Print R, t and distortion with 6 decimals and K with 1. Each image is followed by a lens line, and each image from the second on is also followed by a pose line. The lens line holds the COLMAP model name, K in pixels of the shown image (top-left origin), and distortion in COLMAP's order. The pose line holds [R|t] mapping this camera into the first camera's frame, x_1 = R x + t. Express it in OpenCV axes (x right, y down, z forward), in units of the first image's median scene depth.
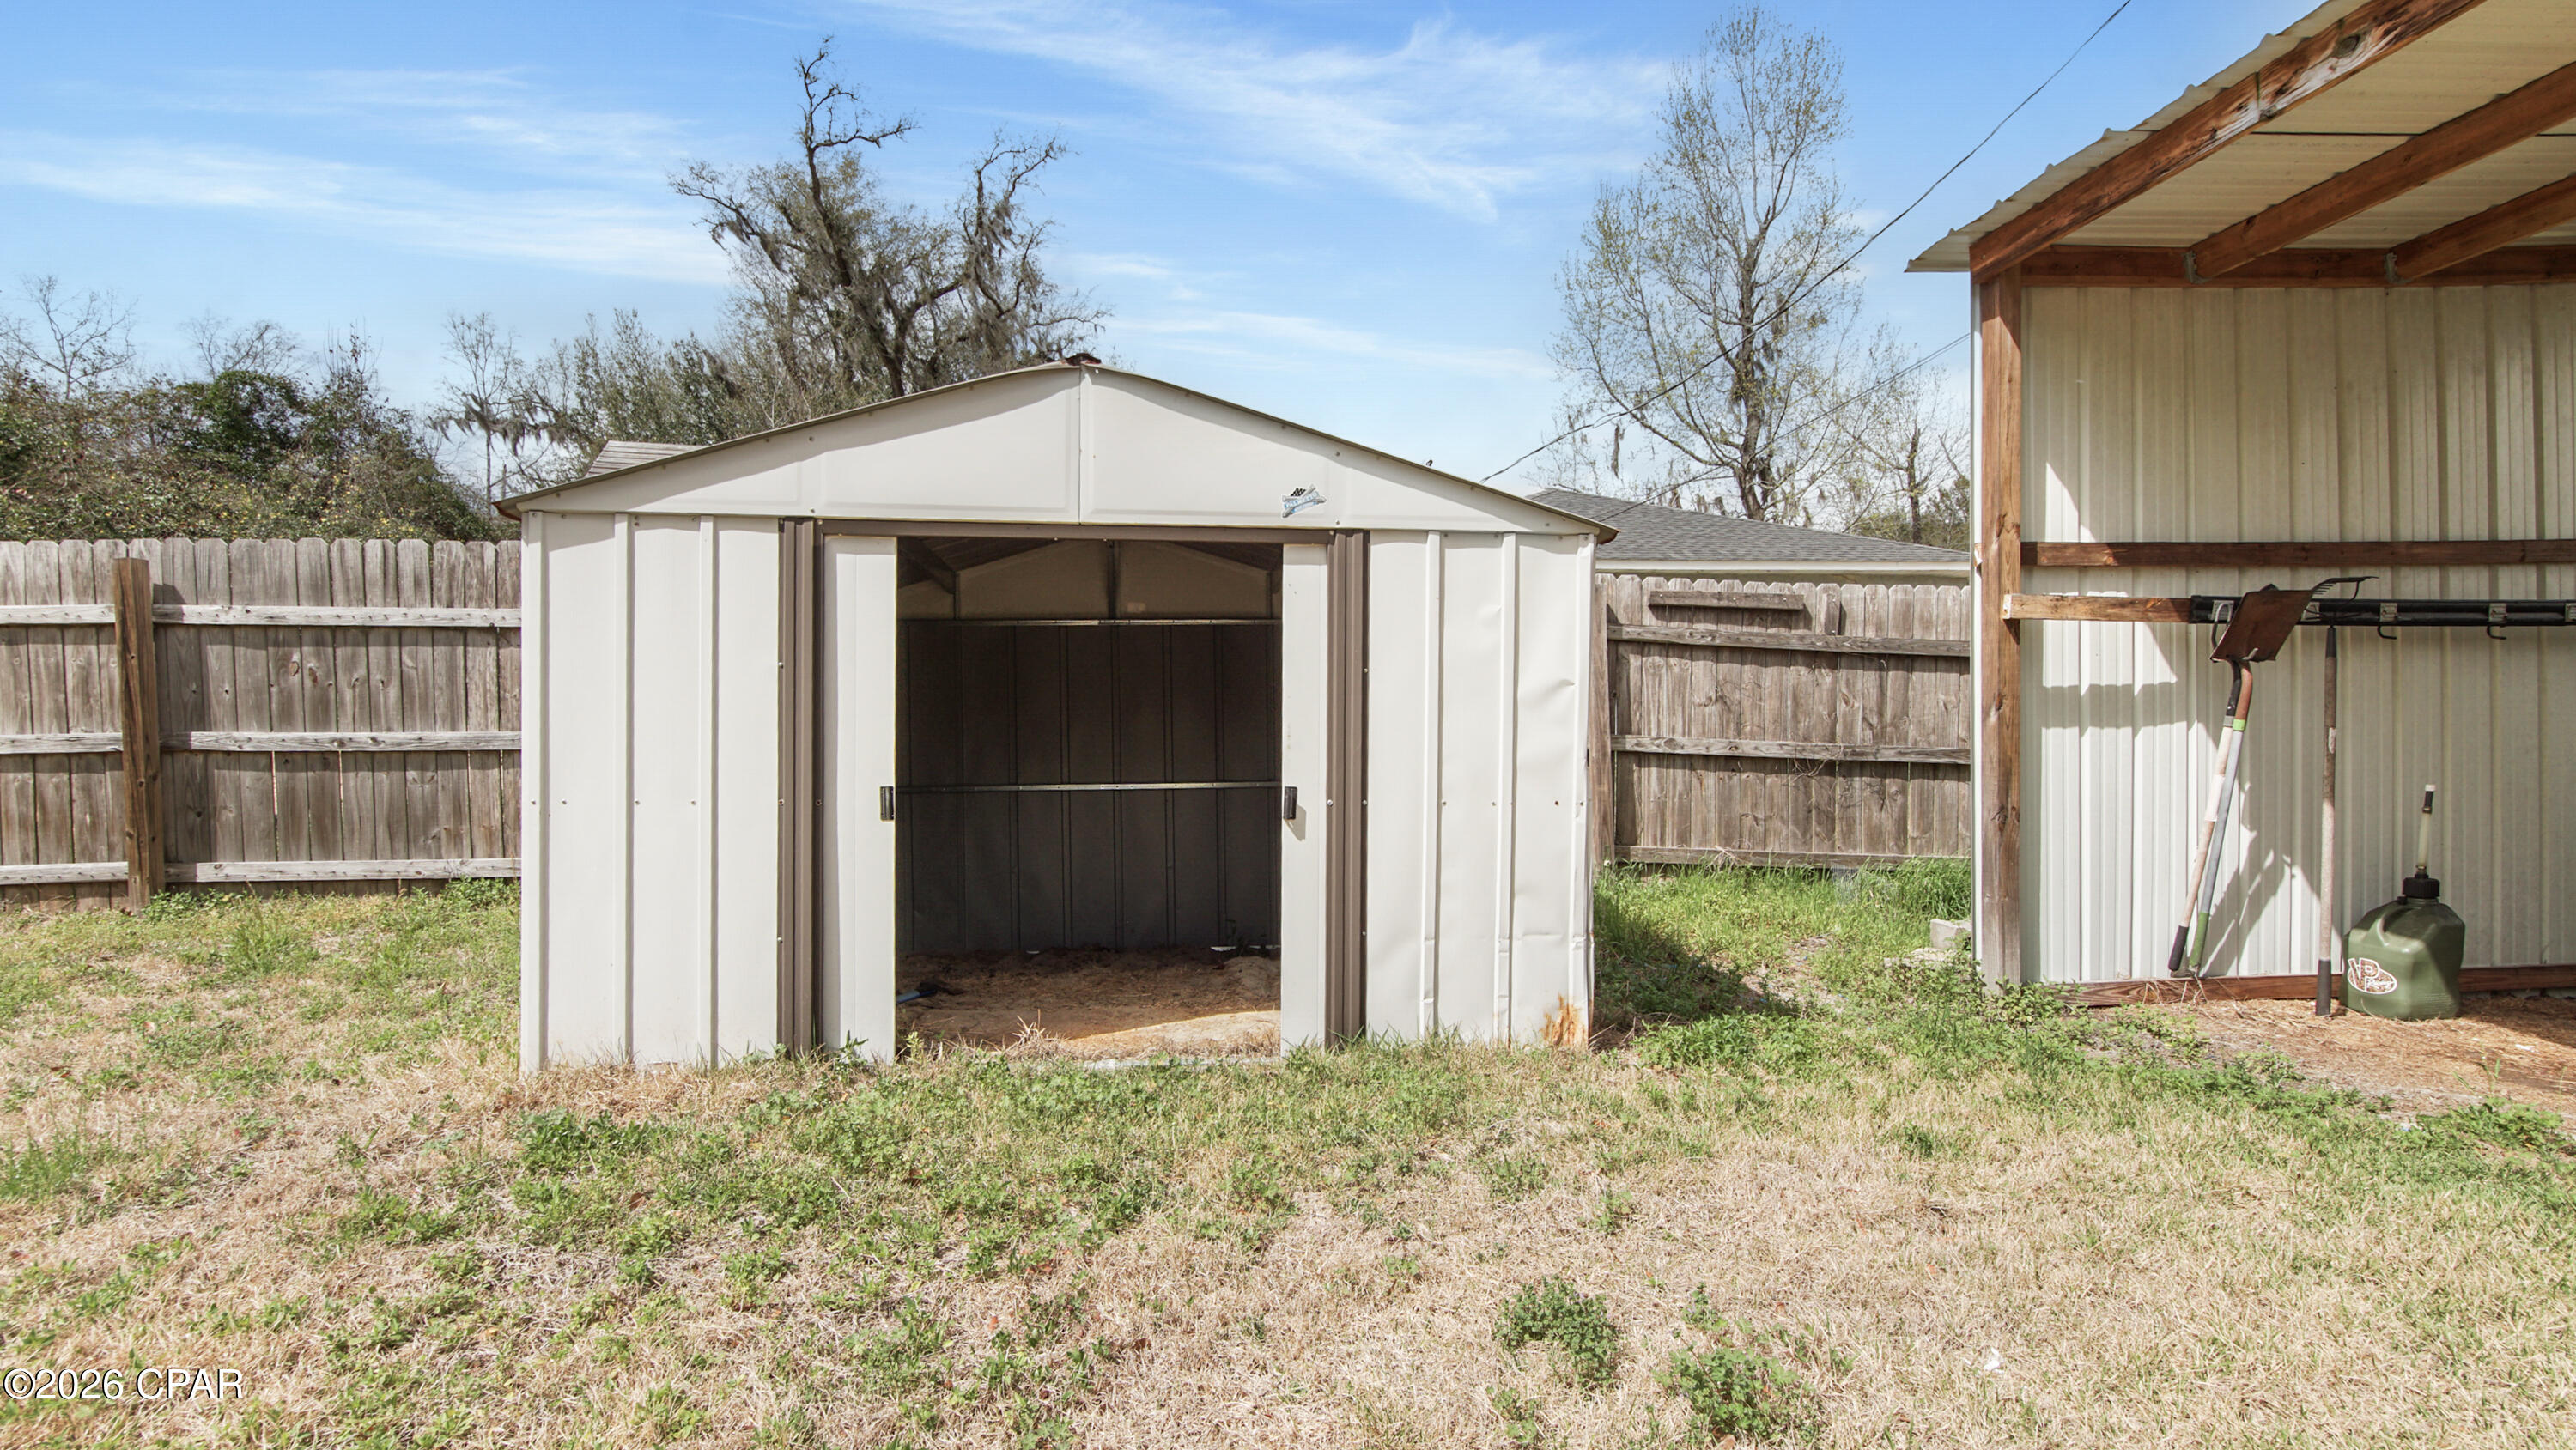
lens RADIAL K [[1215.5, 0, 1284.5], [0, 1215.5, 777.4], [0, 0, 1]] dist [-0.003613, 0.000951]
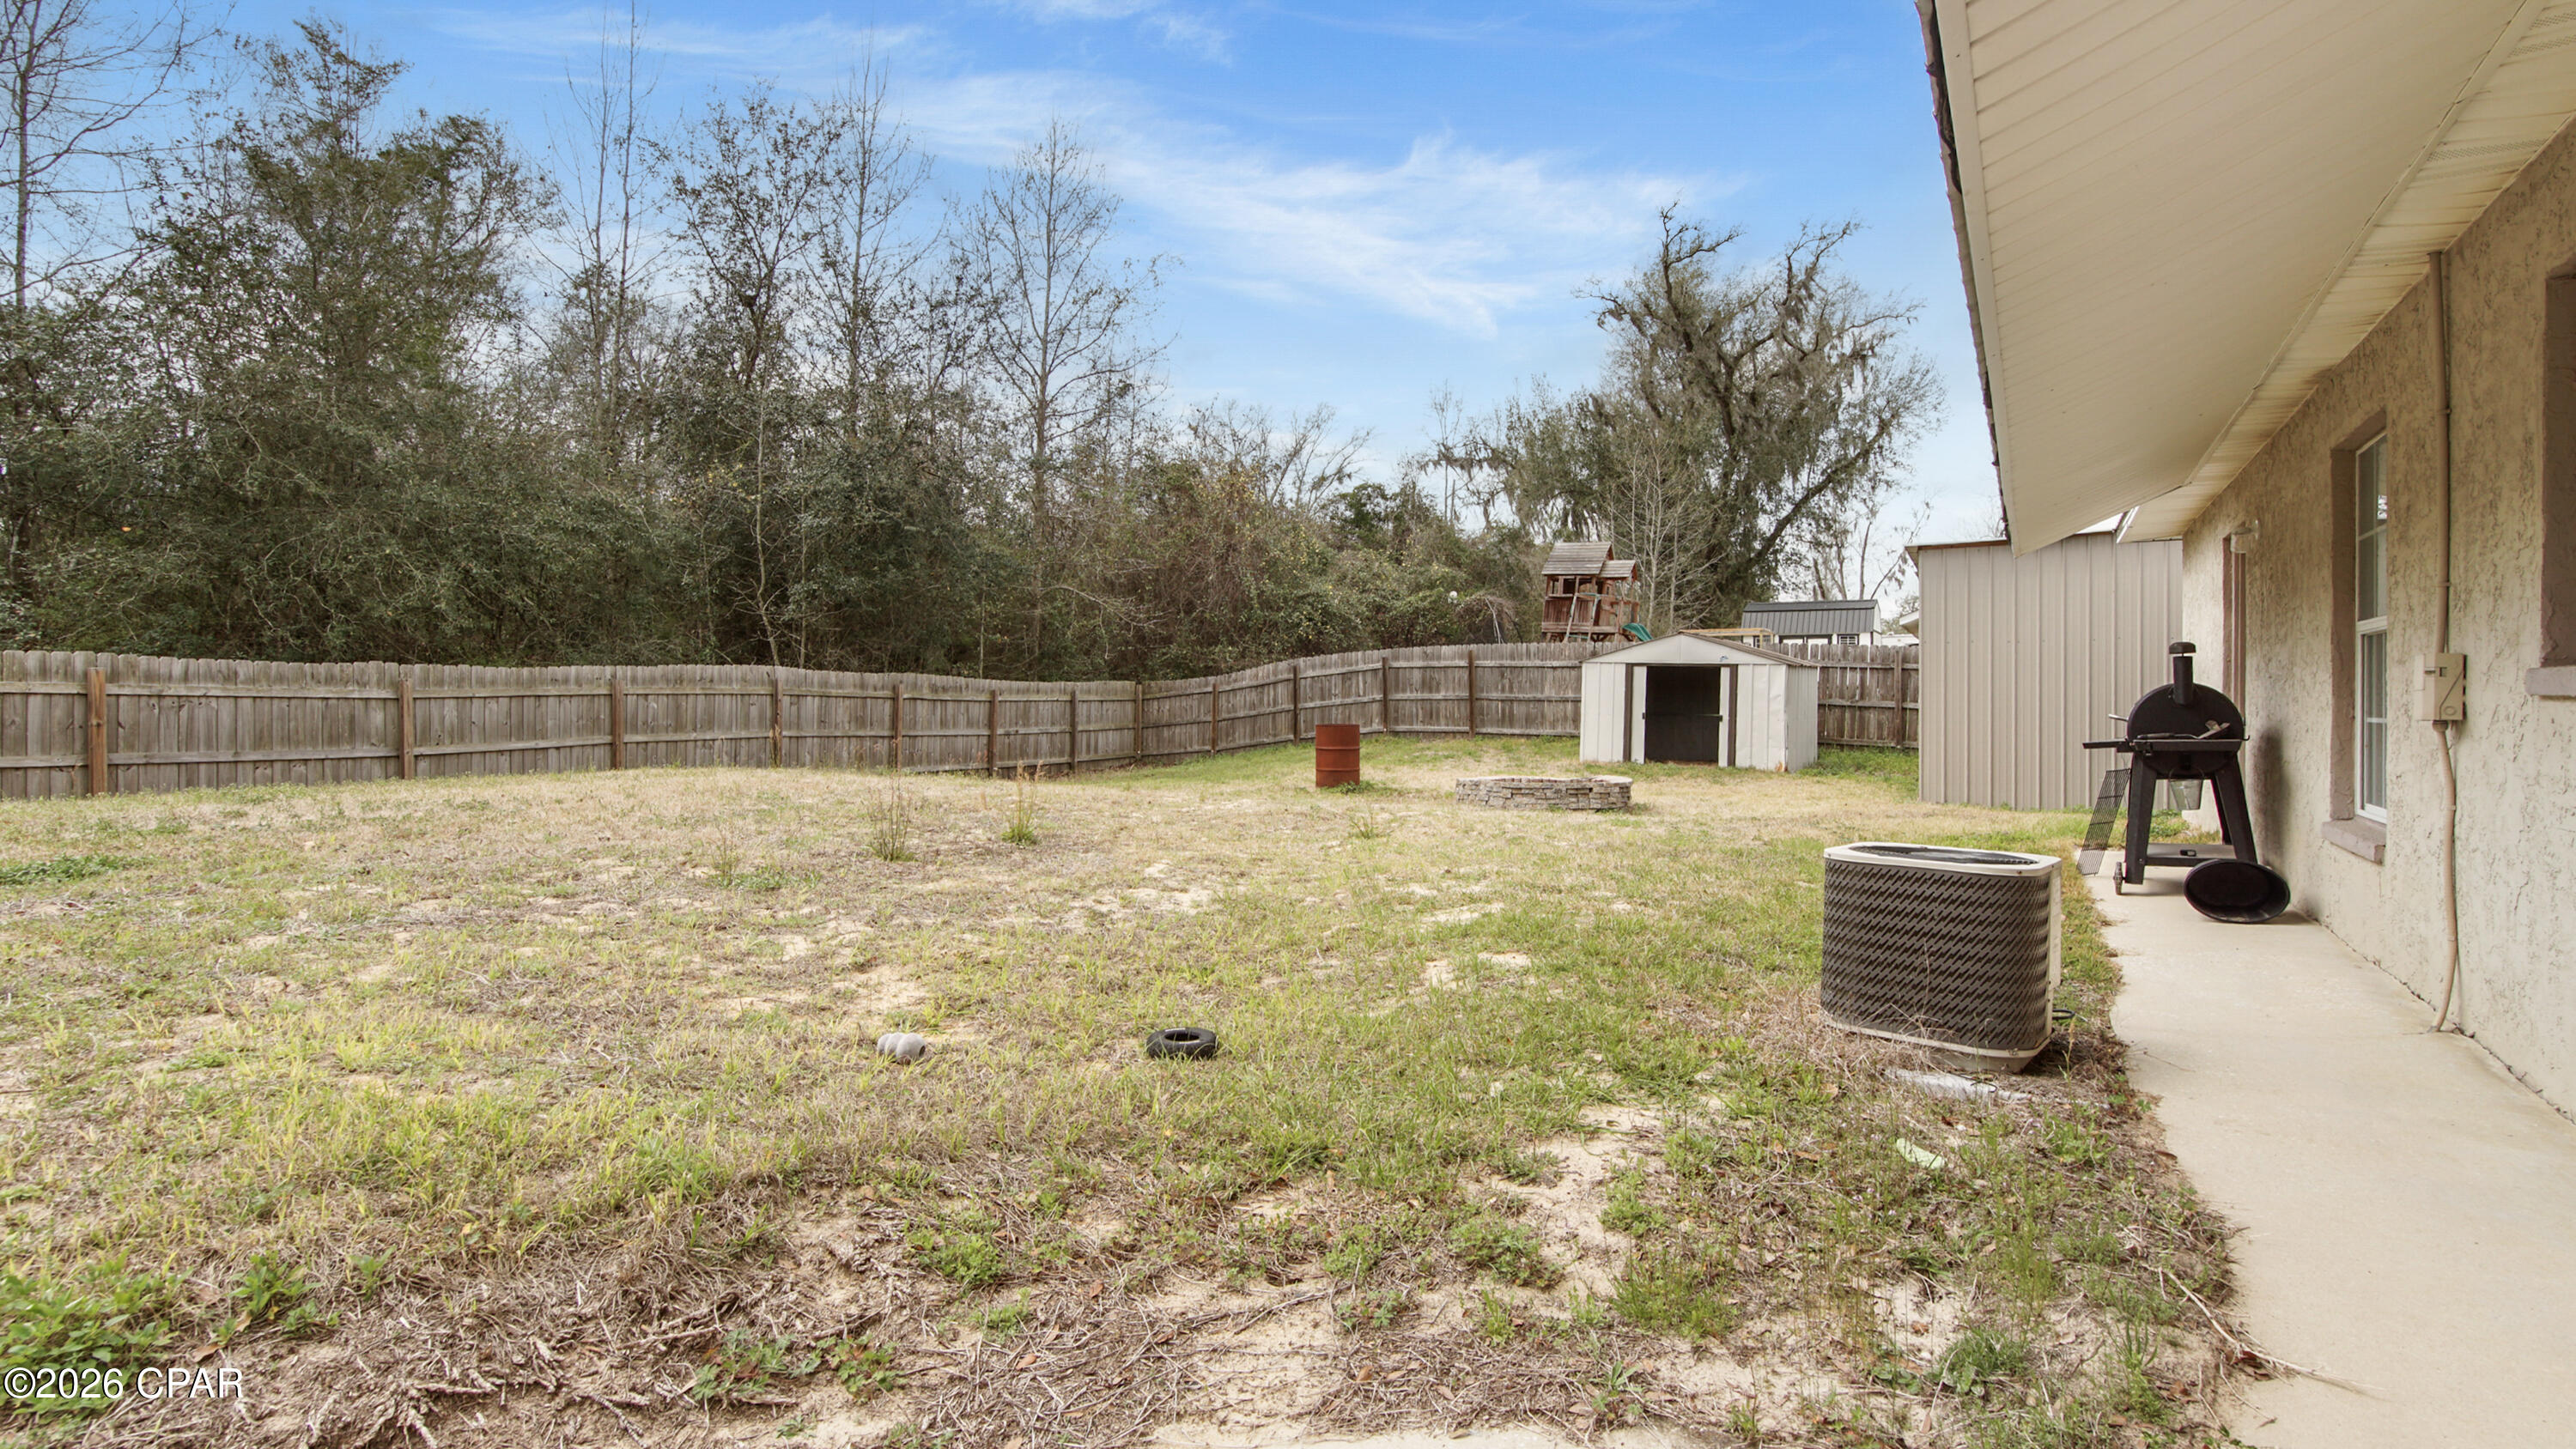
lens RADIAL K [[1209.5, 0, 1310.0], [0, 1209.5, 732.9], [0, 0, 1]] dist [-0.000848, 0.000961]
pose [[0.791831, 0.037366, -0.609596, 0.157721], [-0.024211, 0.999263, 0.029803, -0.002391], [0.610261, -0.008840, 0.792151, -0.368386]]
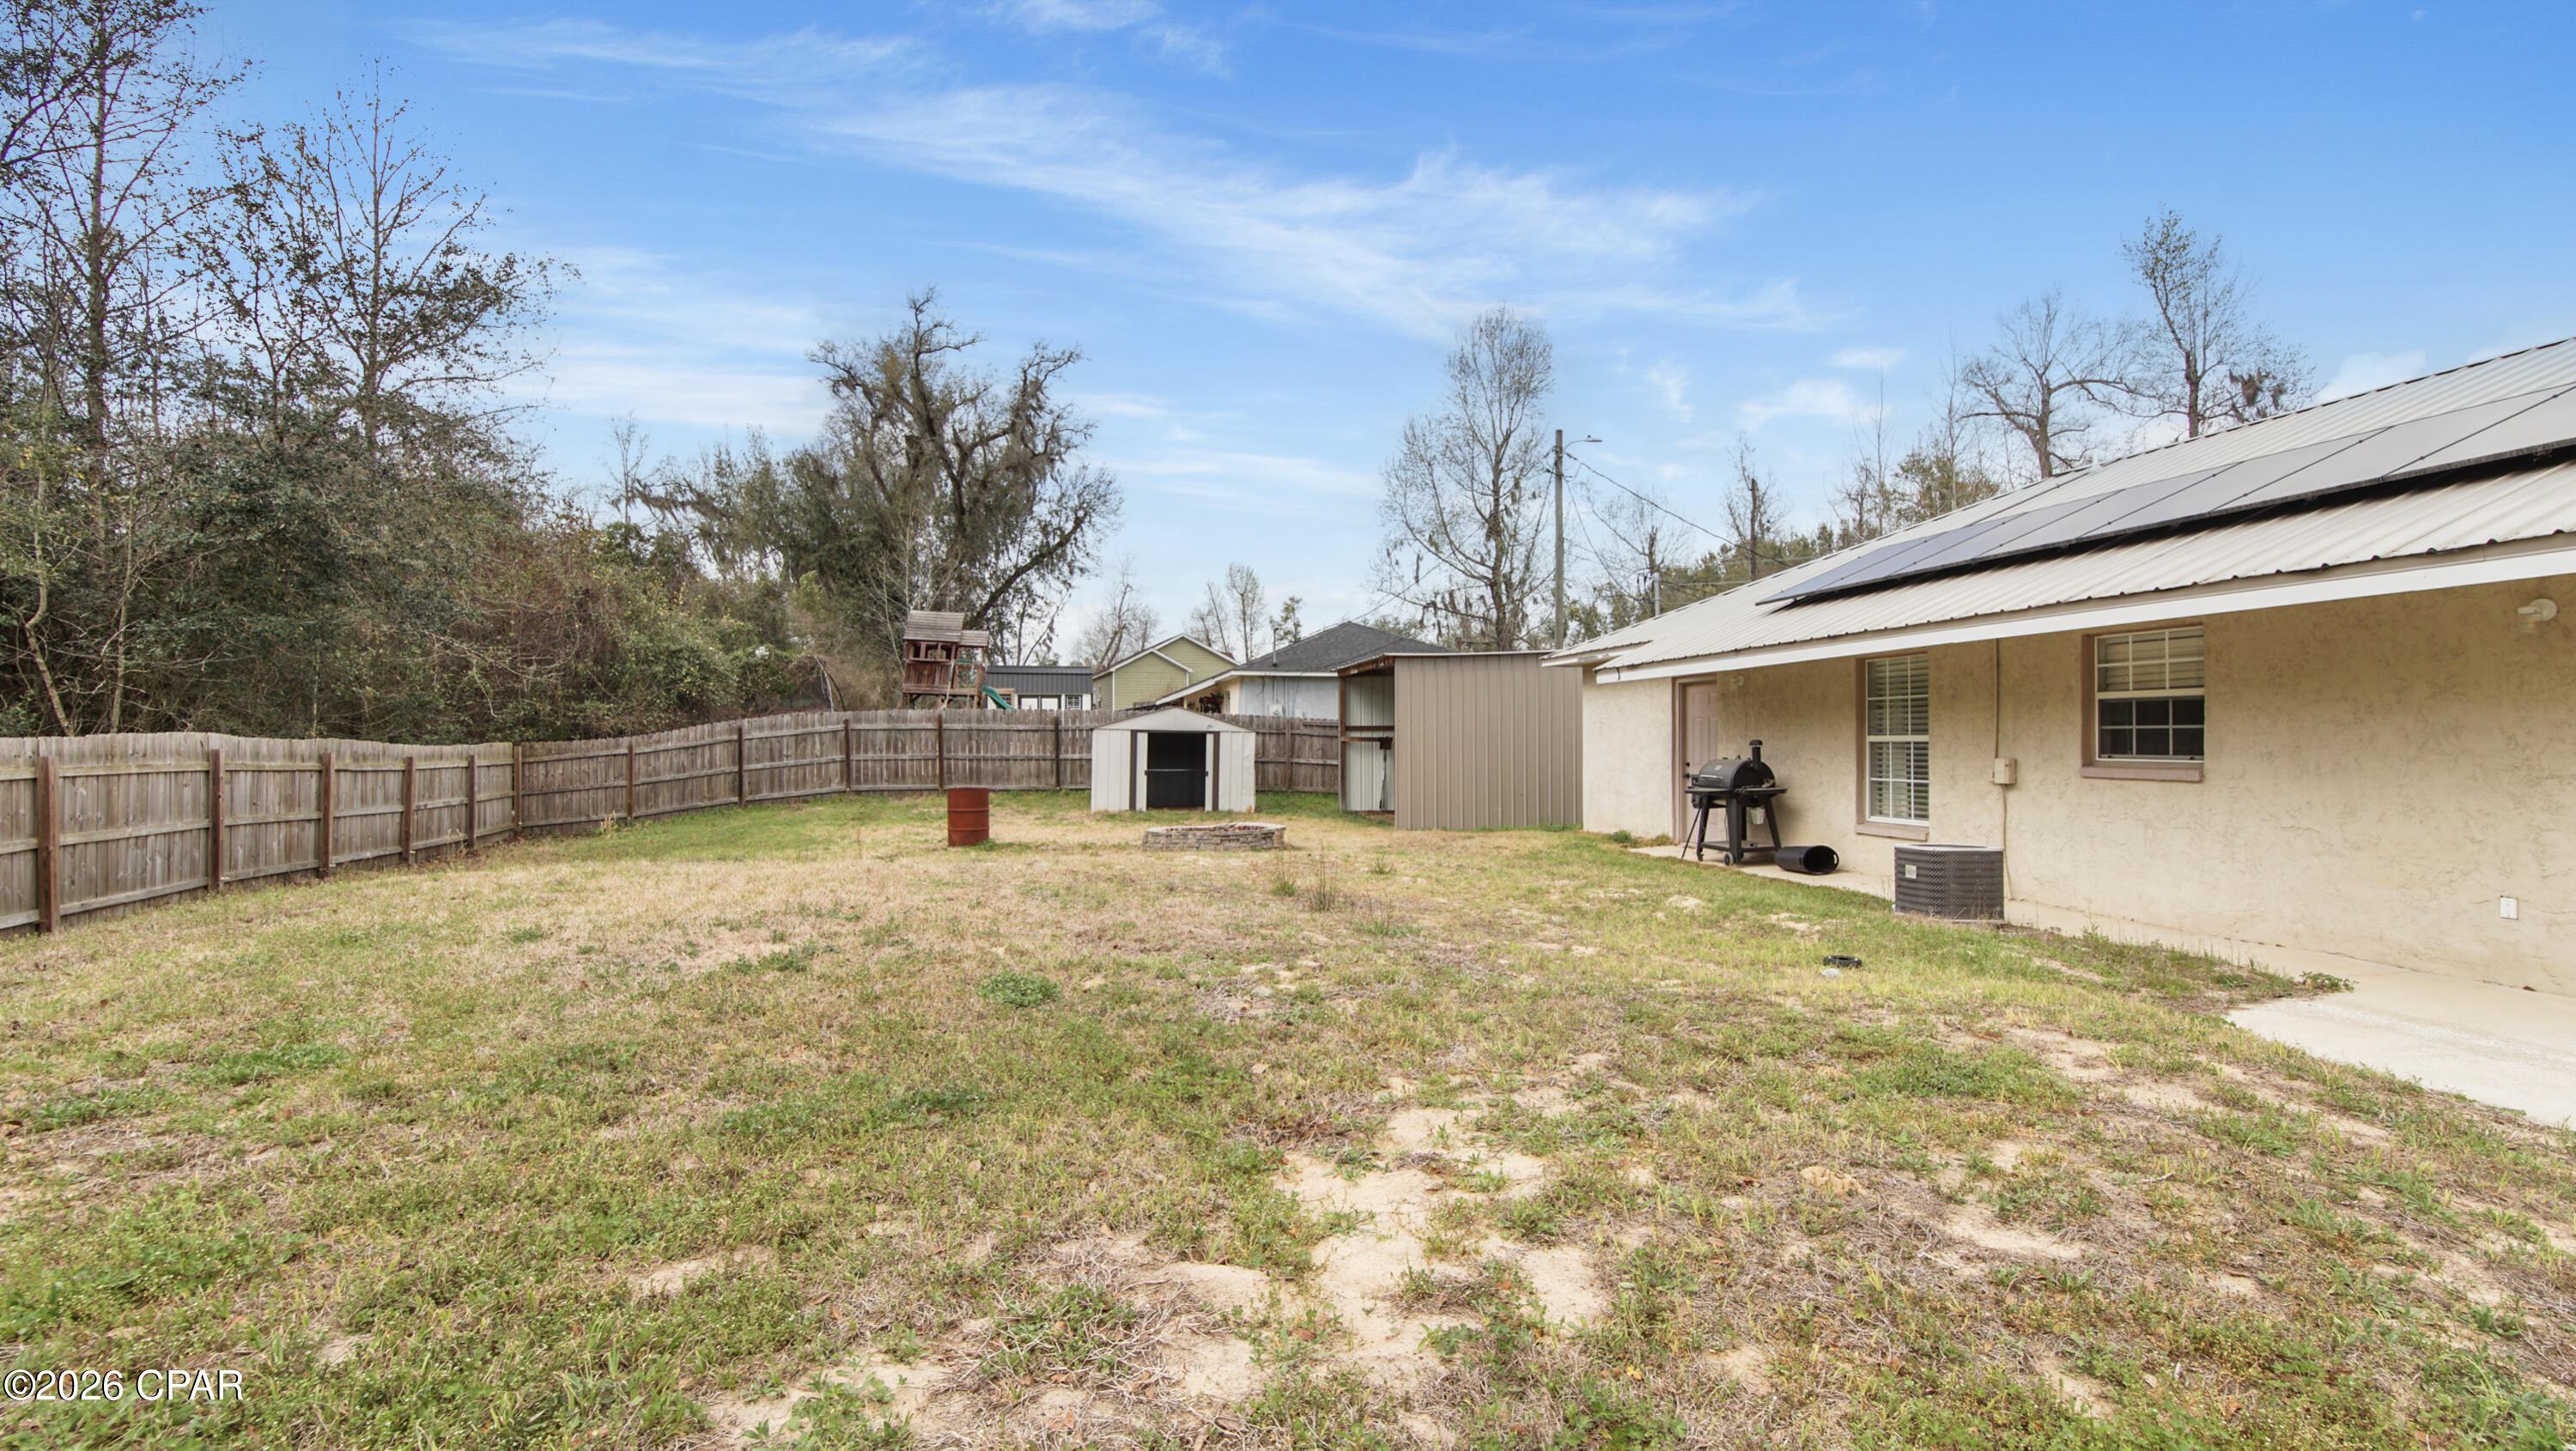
lens RADIAL K [[1144.4, 0, 1291.7], [0, 1144.4, 740.2], [0, 0, 1]] dist [-0.015868, 0.010896]
pose [[0.998057, 0.013735, 0.060771, 0.007615], [-0.012794, 0.999793, -0.015840, -0.005851], [-0.060976, 0.015031, 0.998026, -0.469629]]
